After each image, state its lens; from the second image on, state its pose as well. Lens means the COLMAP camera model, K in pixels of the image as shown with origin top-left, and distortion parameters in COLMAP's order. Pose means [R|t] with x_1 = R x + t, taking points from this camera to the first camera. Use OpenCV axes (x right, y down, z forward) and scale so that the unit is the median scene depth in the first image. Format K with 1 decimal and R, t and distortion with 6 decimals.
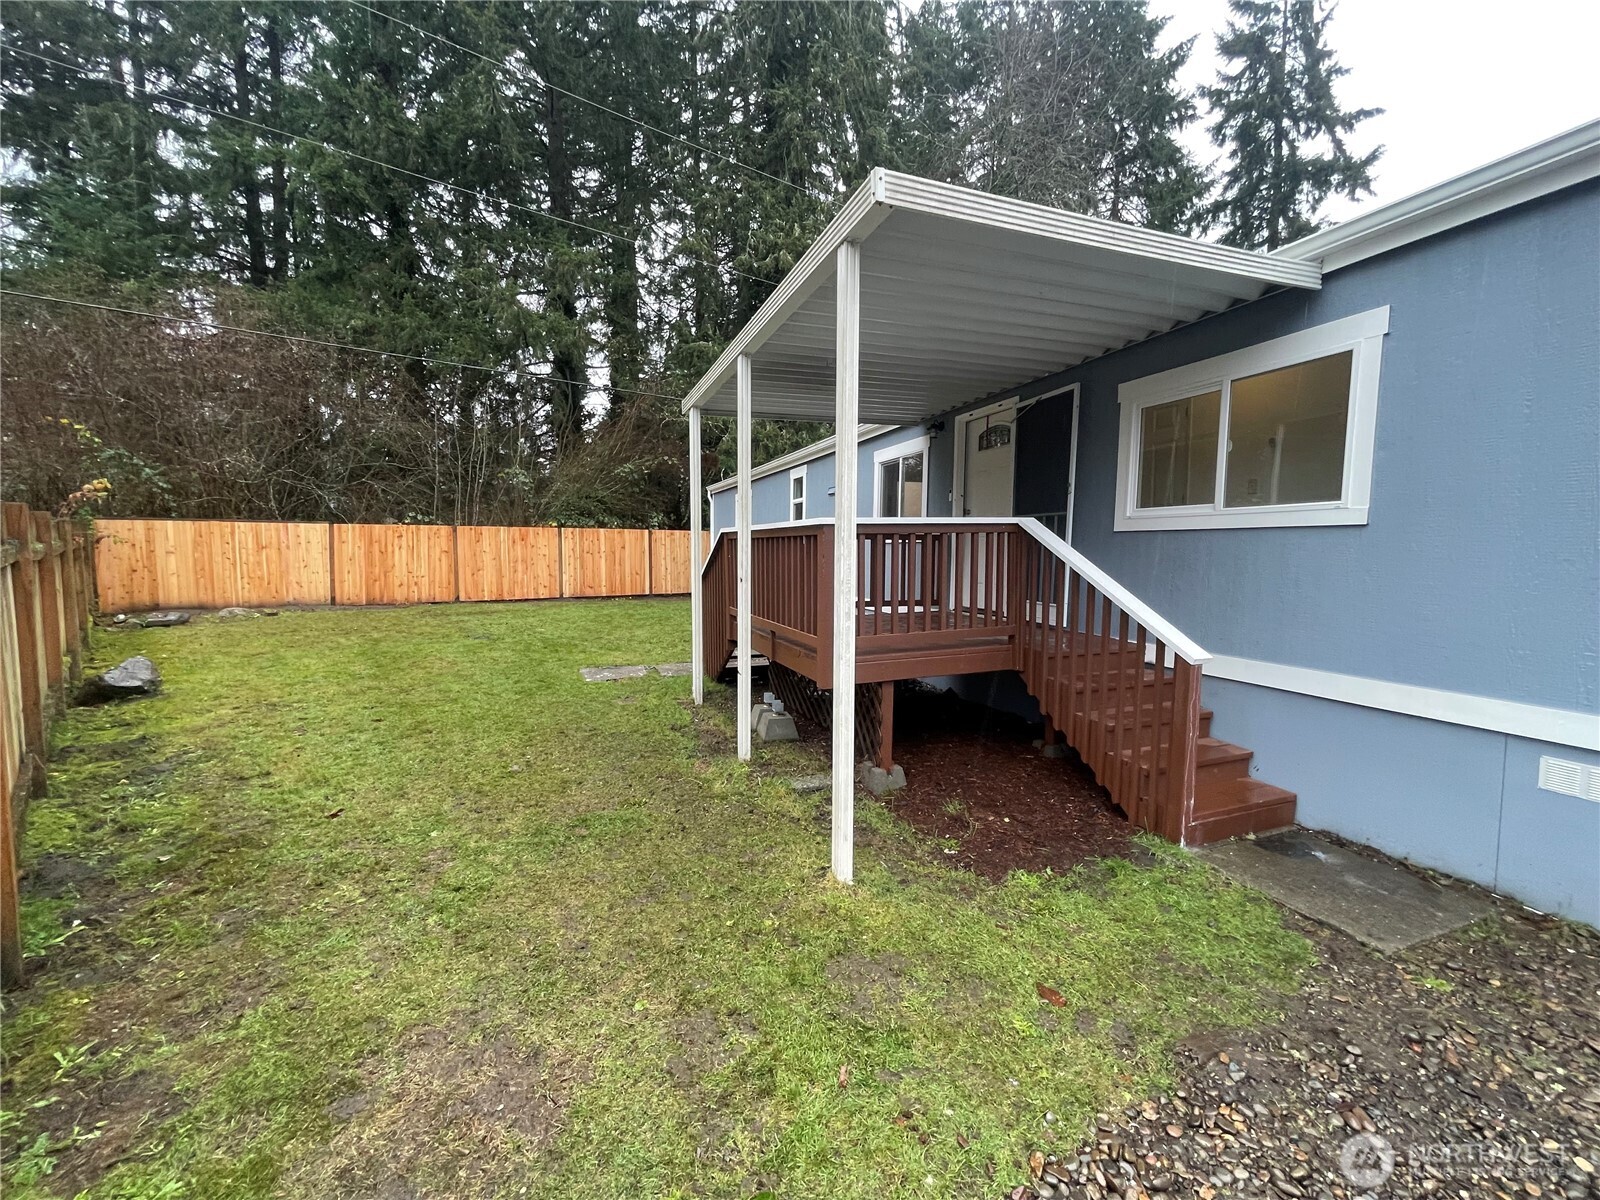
lens RADIAL K [[644.0, 0, 807.0], [0, 644.0, 600.1], [0, 0, 1]] dist [-0.006382, 0.001278]
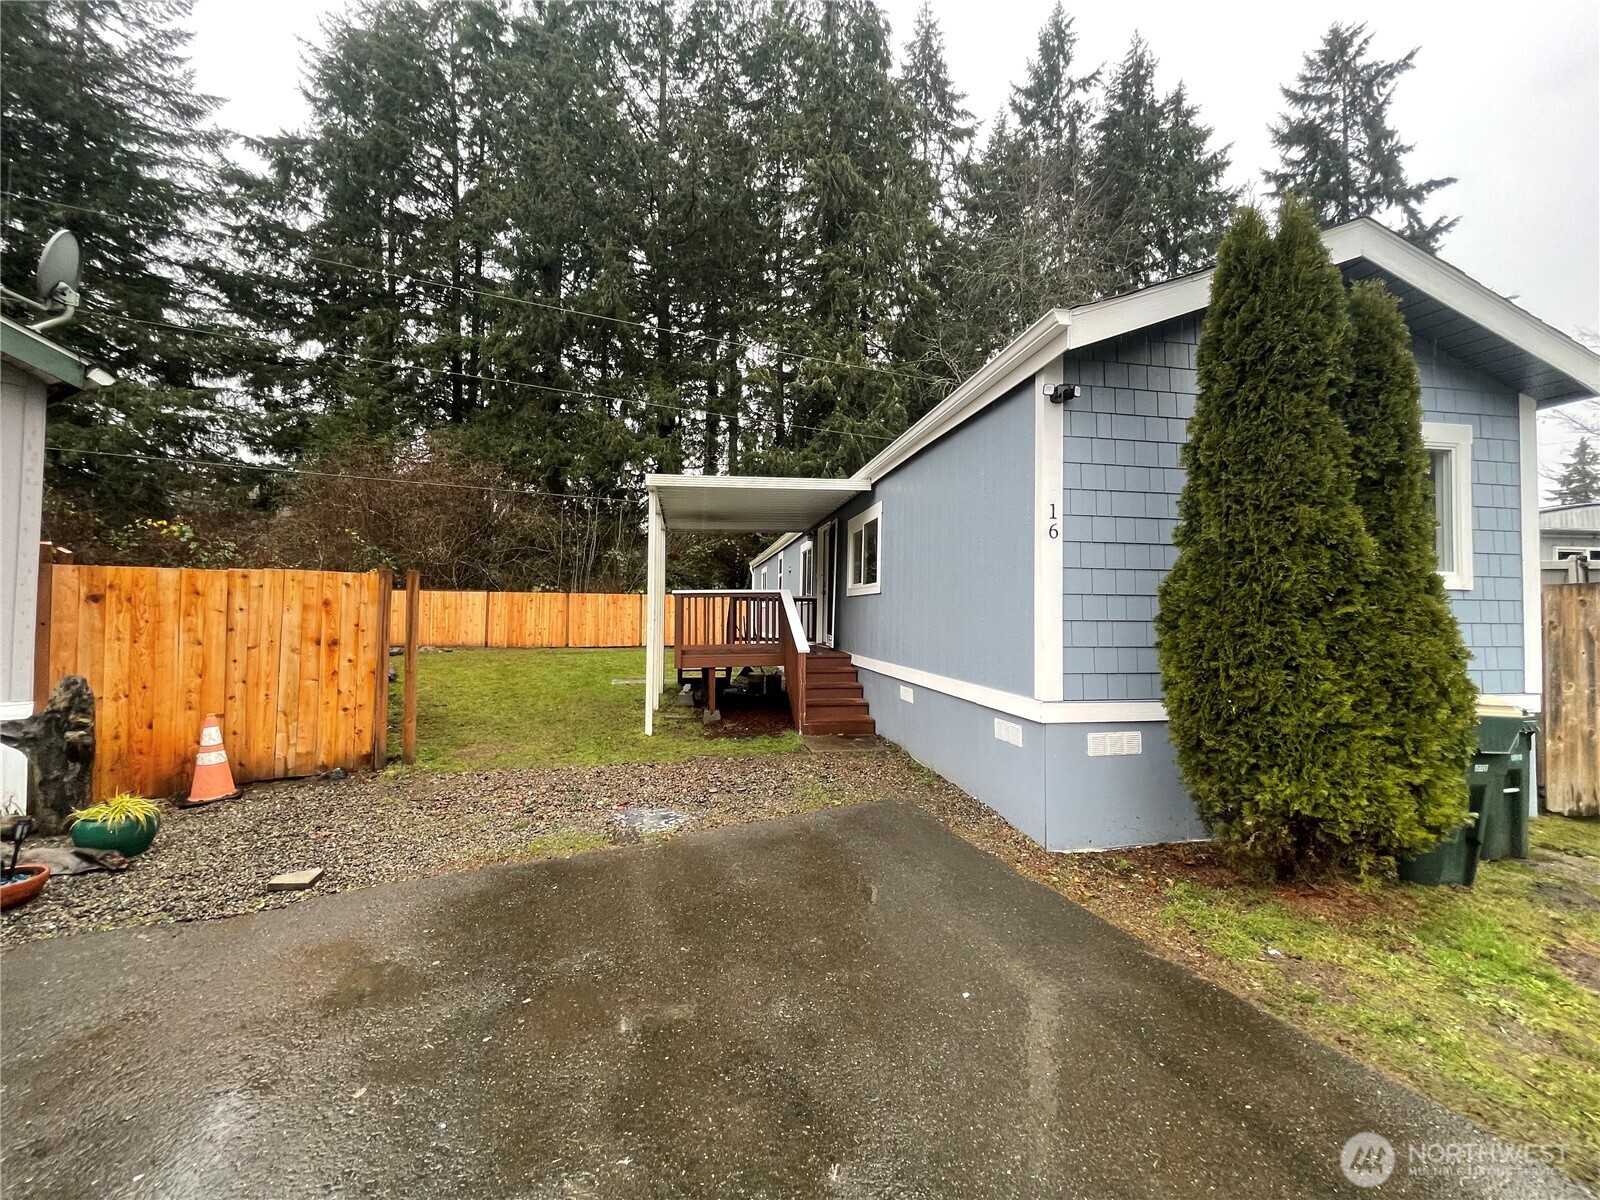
lens RADIAL K [[644.0, 0, 796.1], [0, 644.0, 597.8], [0, 0, 1]] dist [-0.006382, 0.001278]
pose [[0.980784, 0.000785, -0.195096, 0.164133], [-0.021532, 0.994319, -0.104243, 0.022975], [0.193906, 0.106441, 0.975229, -0.206604]]
